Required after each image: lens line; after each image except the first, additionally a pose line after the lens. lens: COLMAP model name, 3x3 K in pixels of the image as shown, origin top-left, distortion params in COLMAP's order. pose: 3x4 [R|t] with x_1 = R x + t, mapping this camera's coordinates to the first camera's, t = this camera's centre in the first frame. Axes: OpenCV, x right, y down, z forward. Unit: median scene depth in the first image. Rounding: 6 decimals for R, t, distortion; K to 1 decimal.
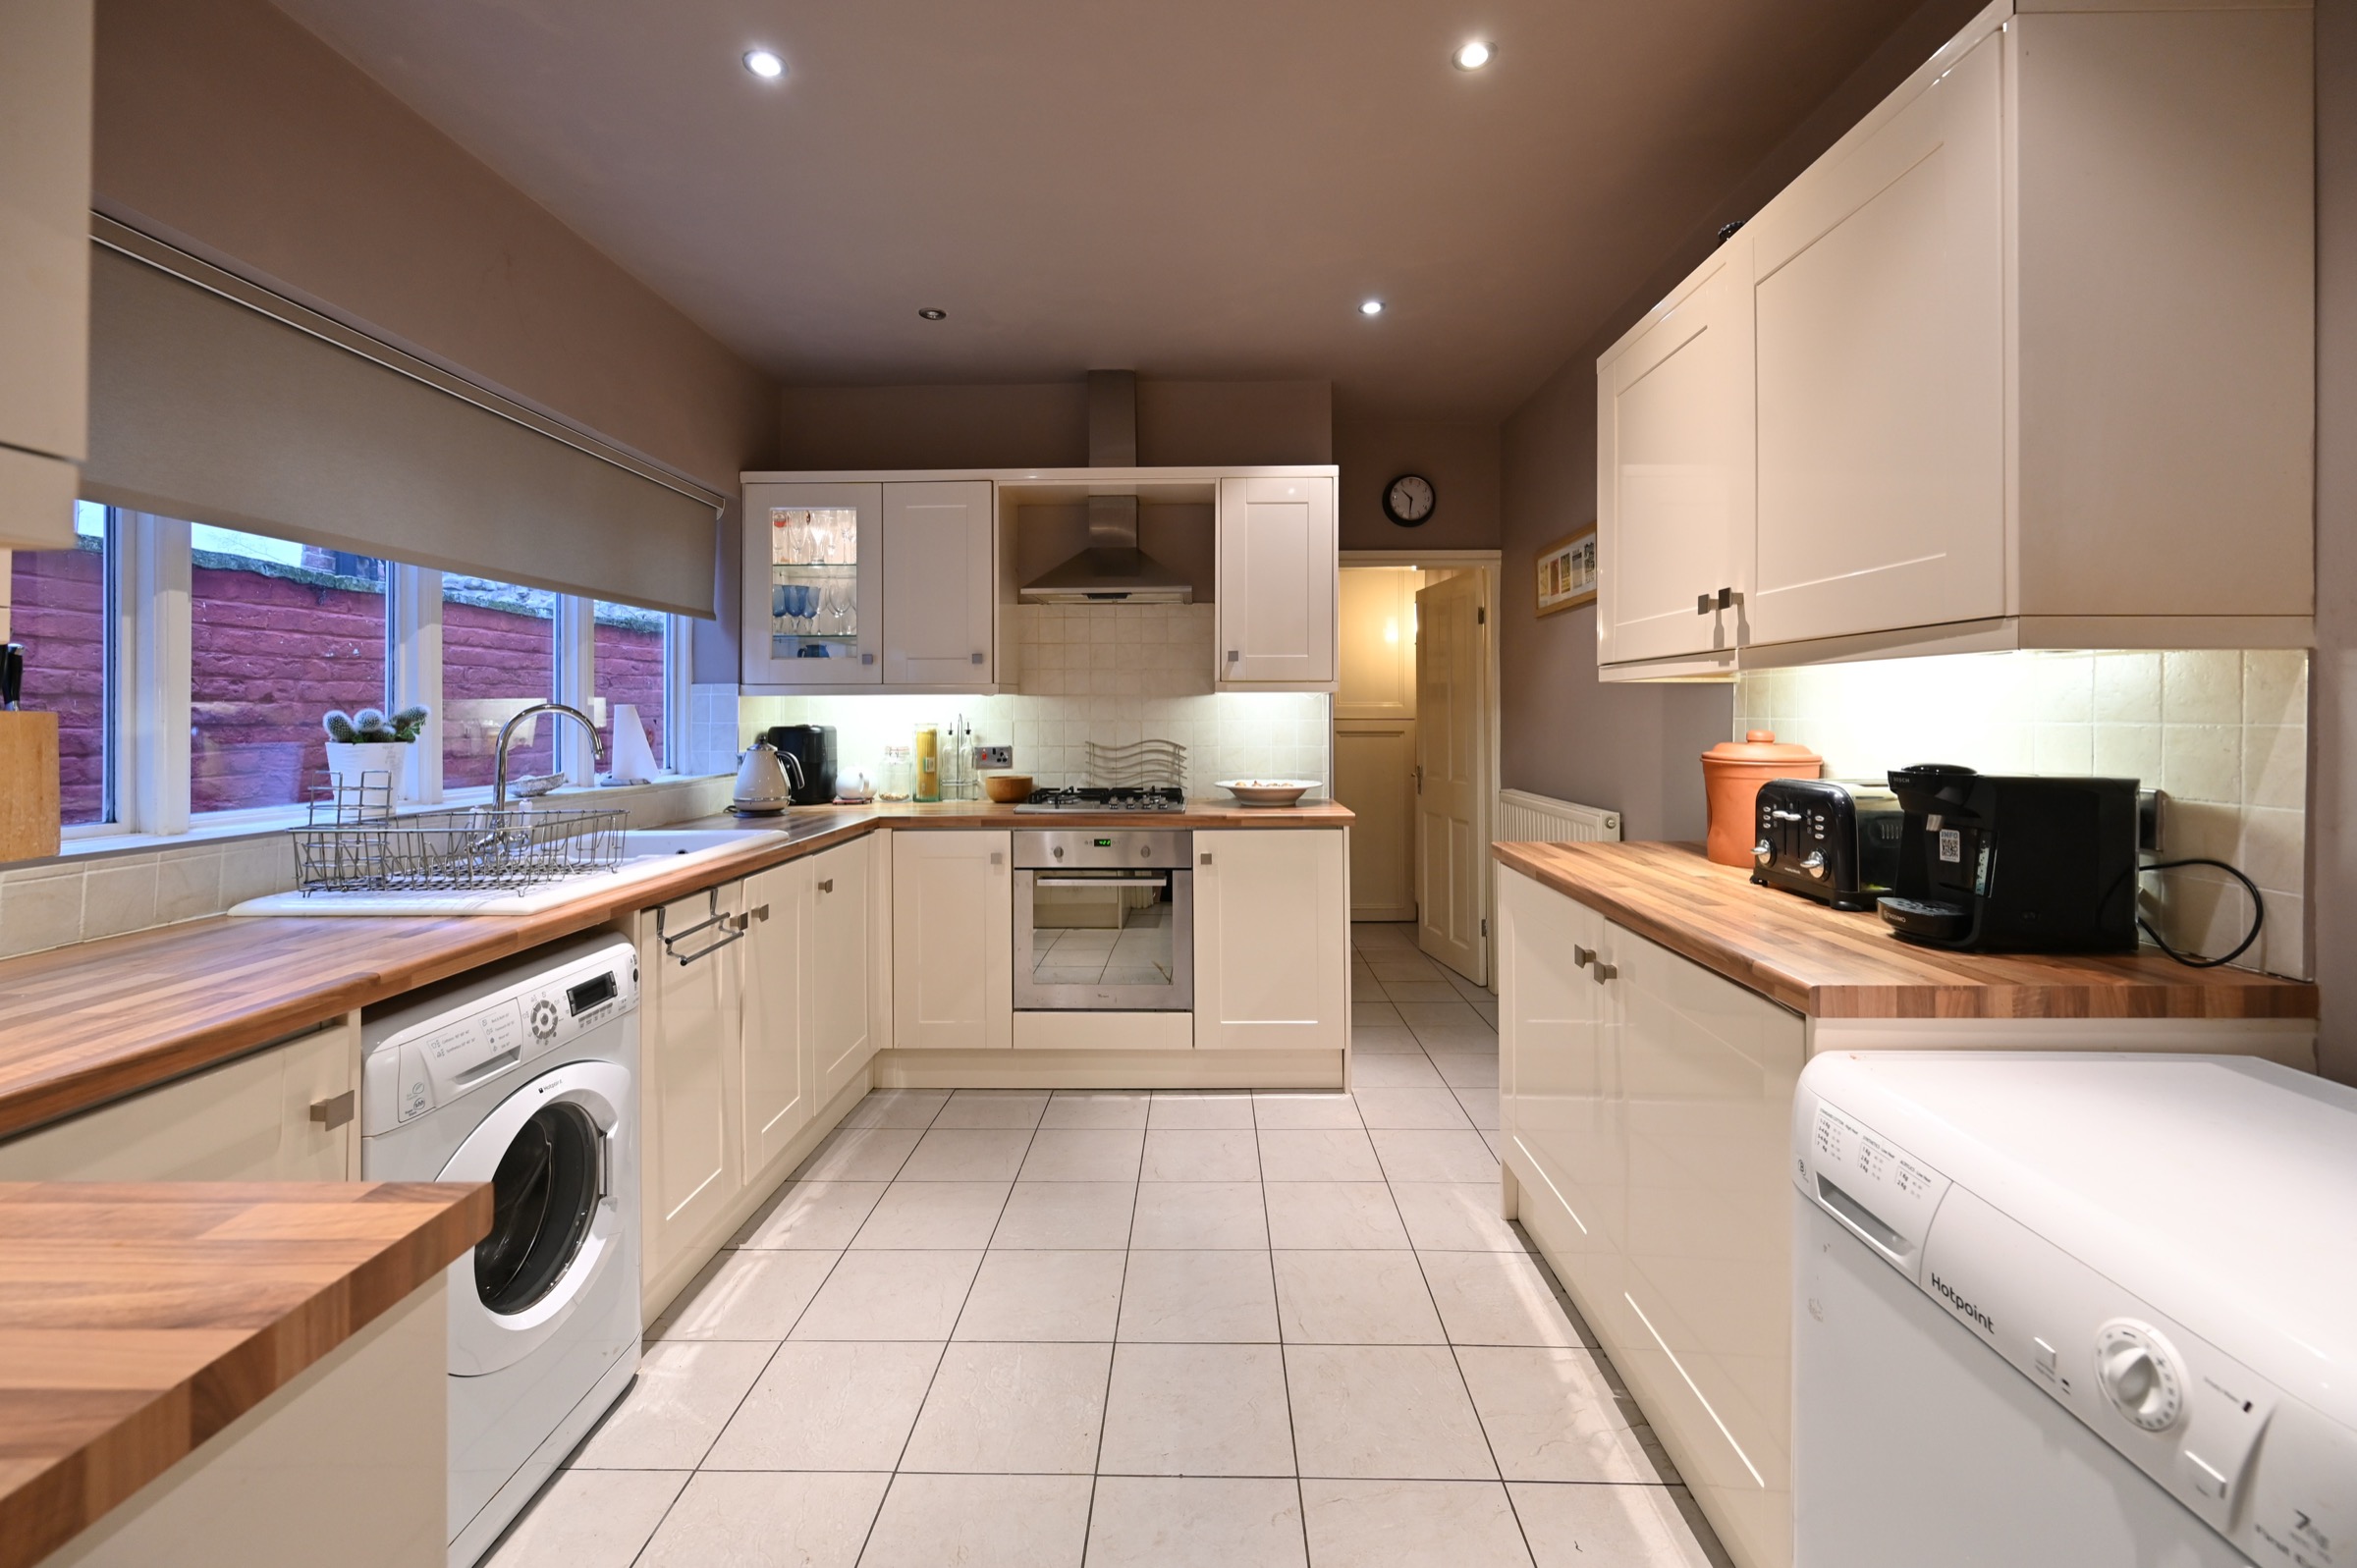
lens RADIAL K [[959.2, 0, 1179.9], [0, 959.2, 714.2], [0, 0, 1]] dist [-0.001698, 0.000040]
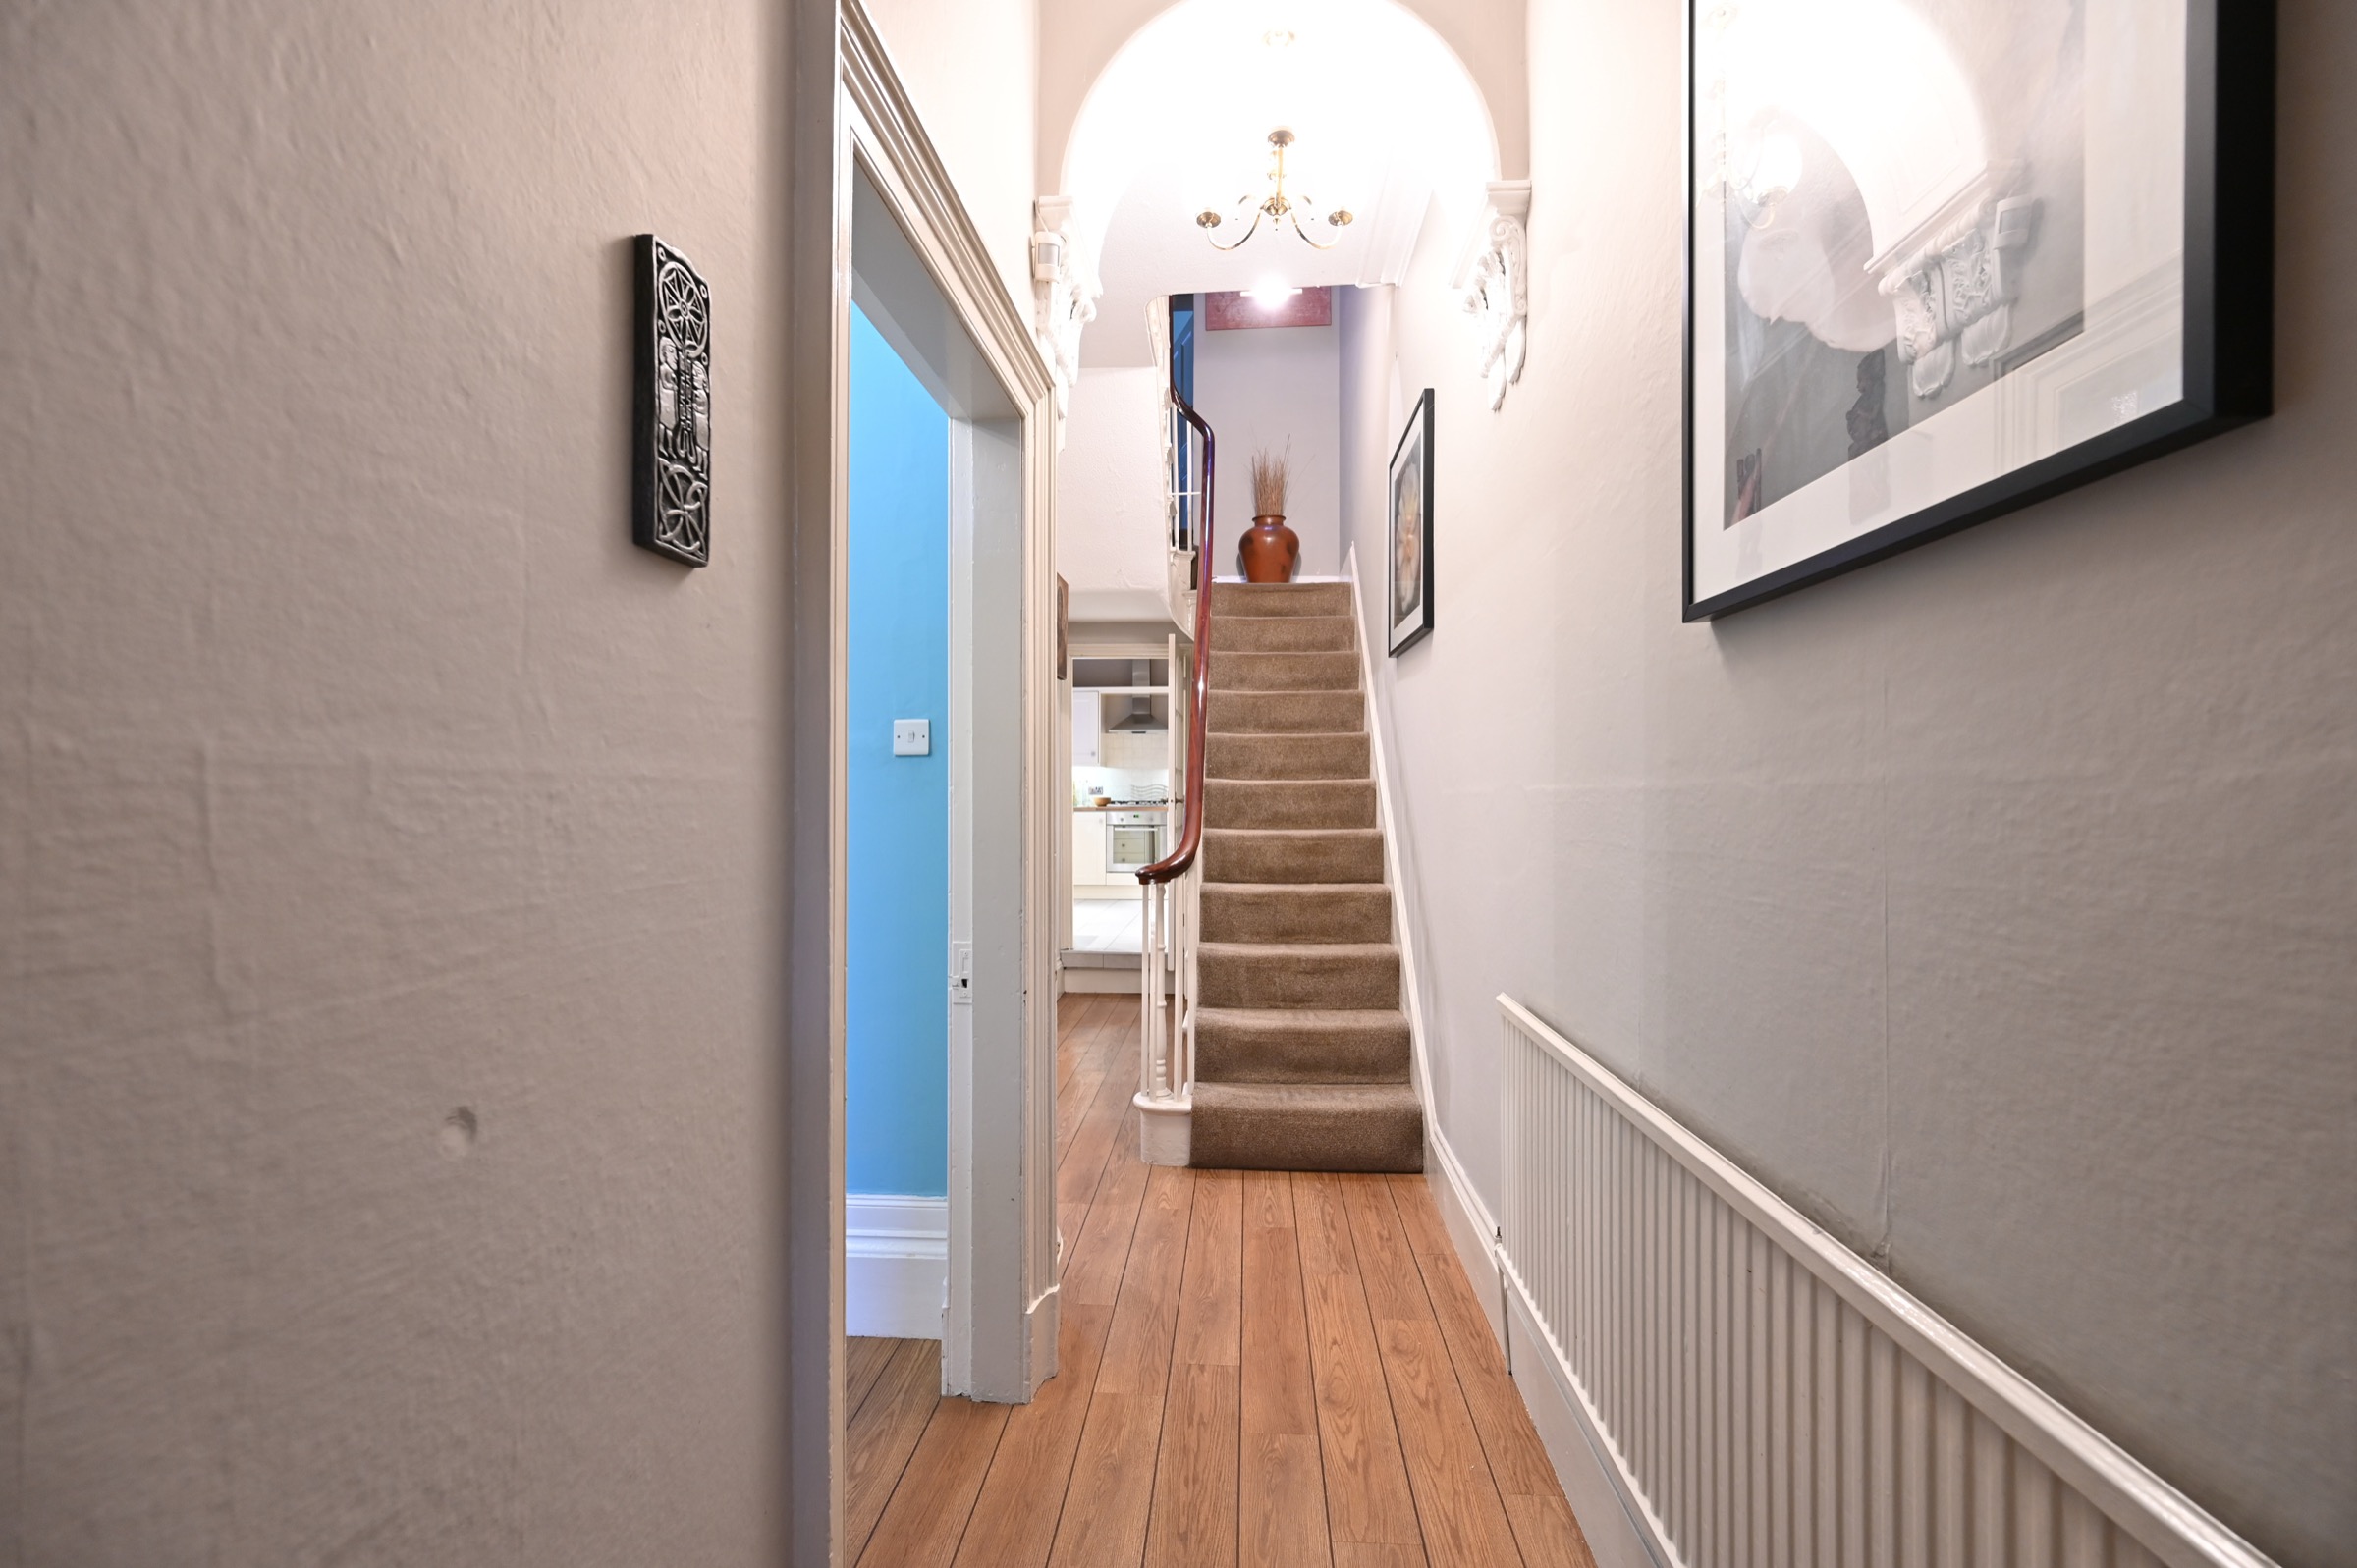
lens RADIAL K [[954.3, 0, 1179.3], [0, 954.3, 774.1], [0, 0, 1]] dist [-0.000281, -0.000085]
pose [[0.998971, 0.007475, -0.044733, 0.183301], [-0.008410, 0.999750, -0.020737, 0.061757], [0.044567, 0.021092, 0.998784, -1.935689]]
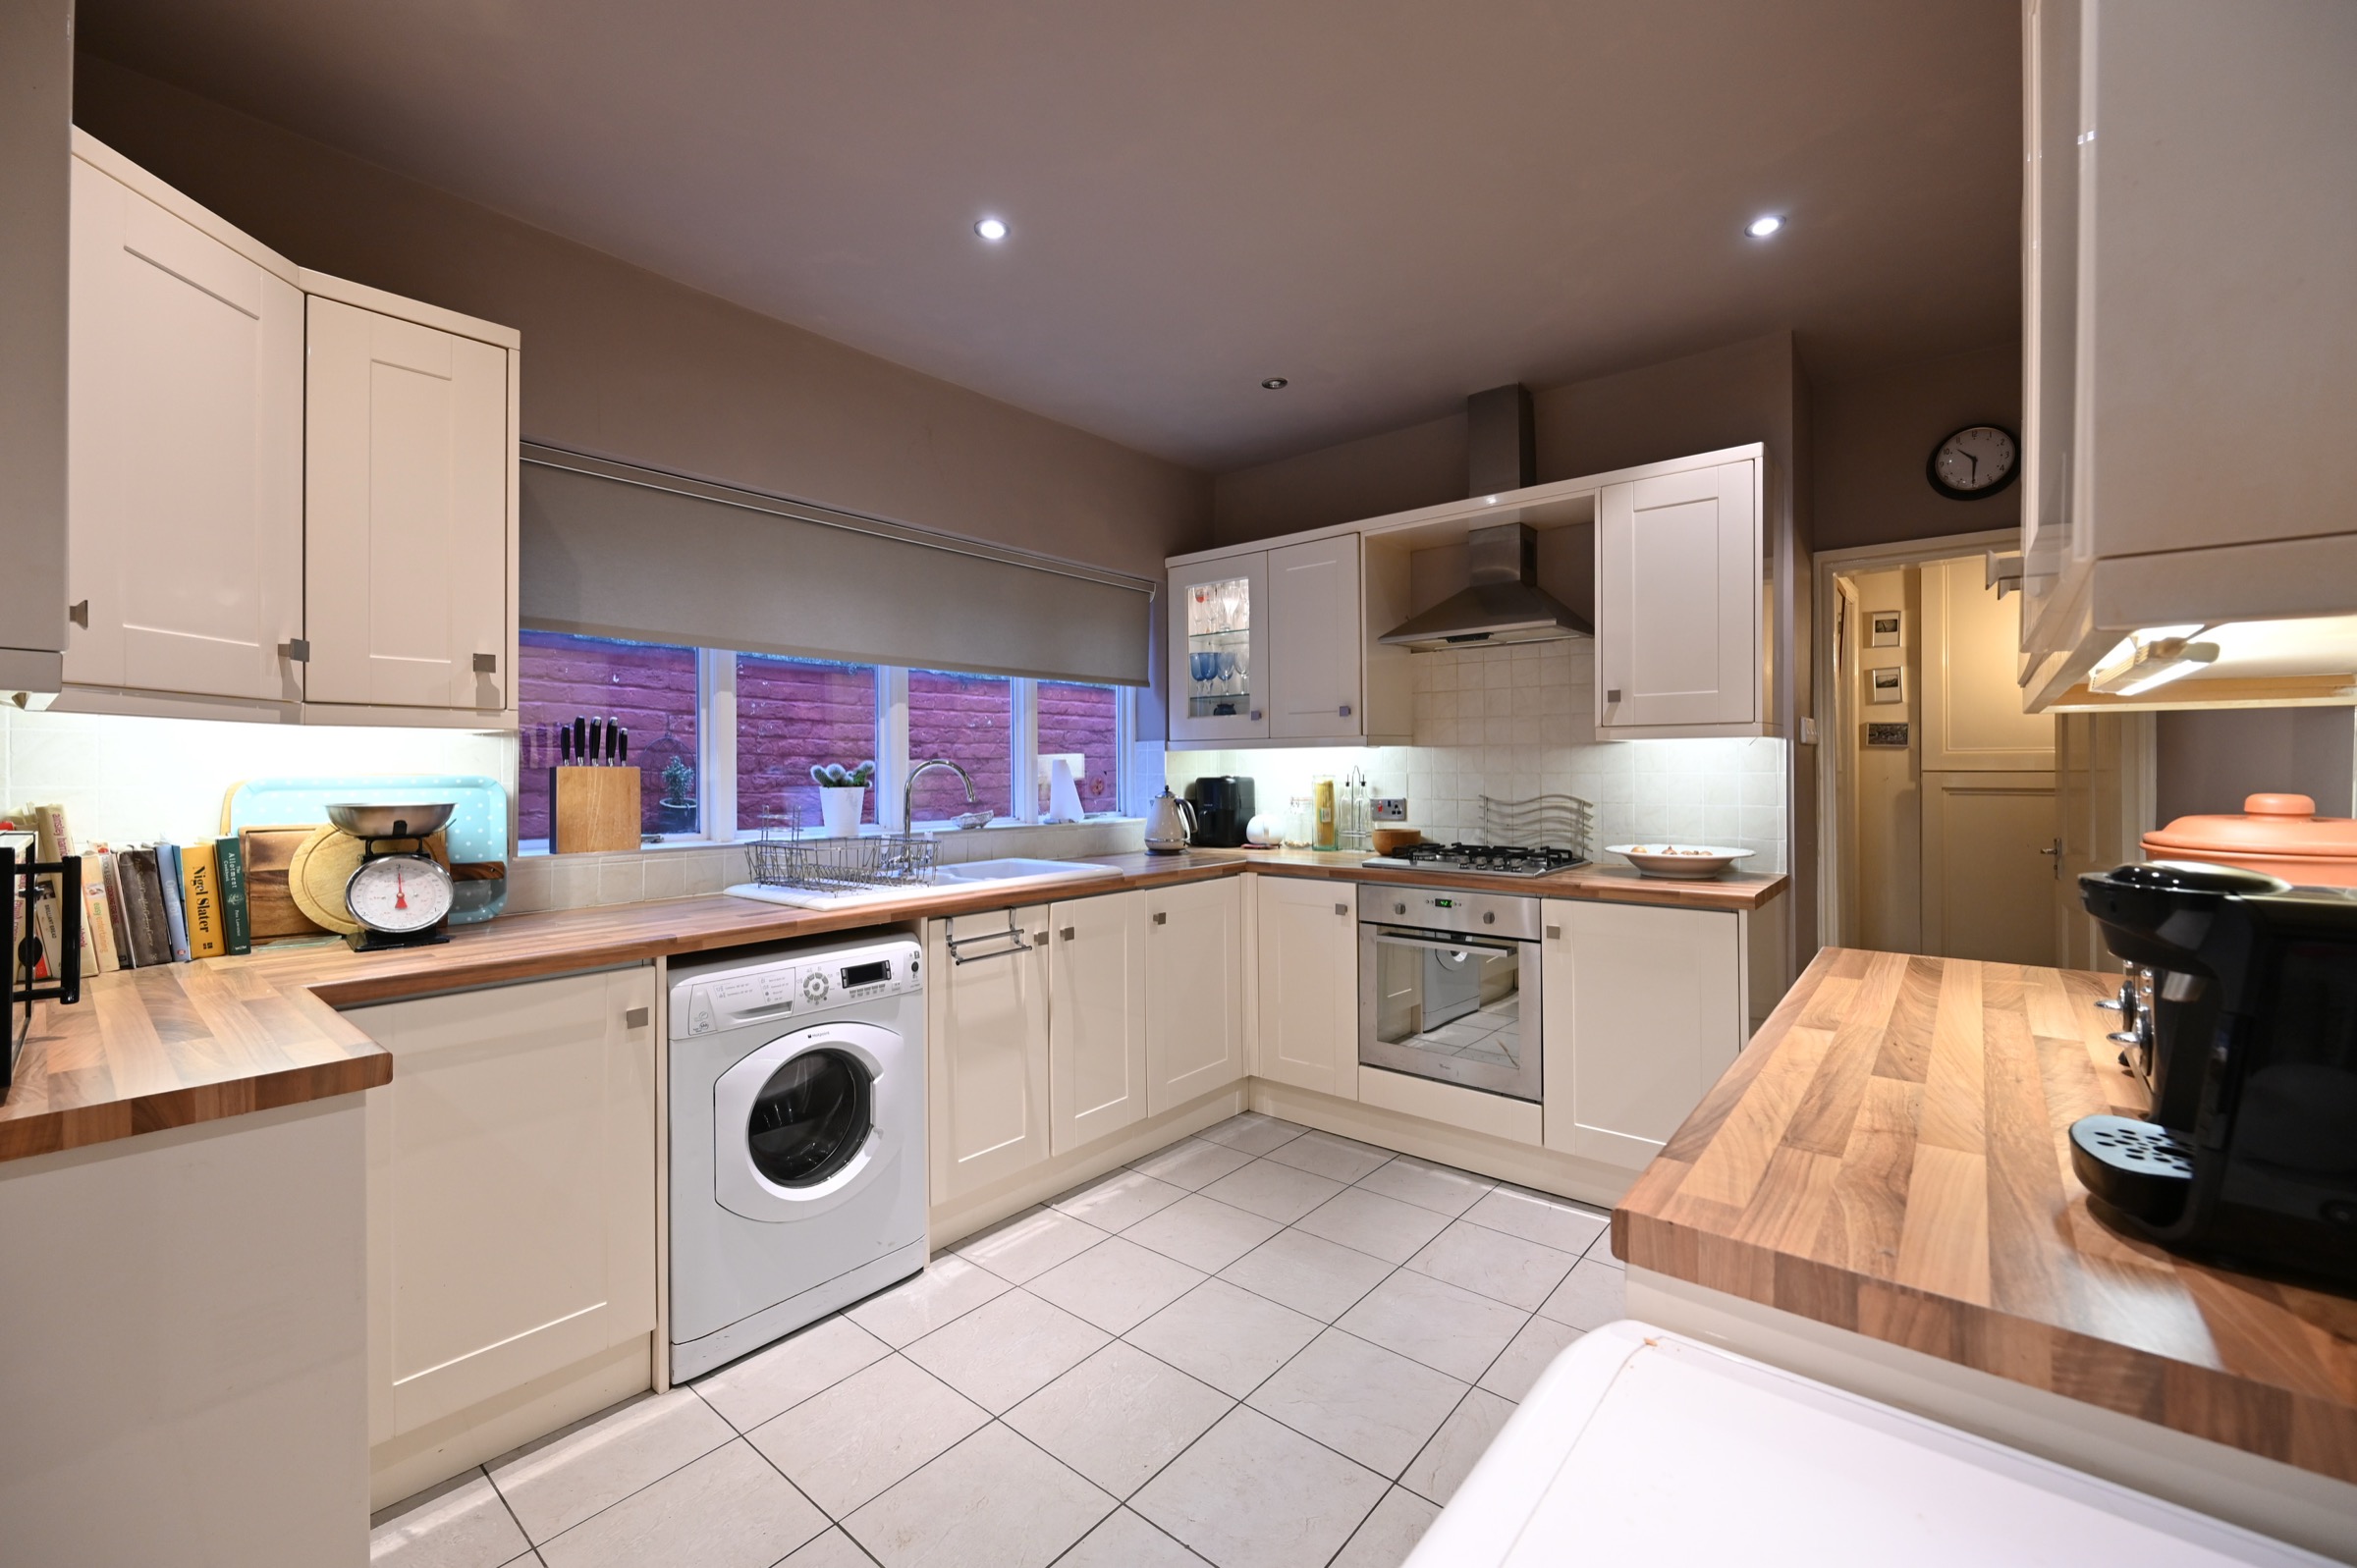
lens RADIAL K [[939.3, 0, 1178.7], [0, 939.3, 777.0], [0, 0, 1]] dist [-0.001878, -0.000173]
pose [[0.782801, 0.005487, -0.622248, 0.283450], [0.002517, 0.999925, 0.011984, -0.001149], [0.622267, -0.010948, 0.782729, 0.122337]]
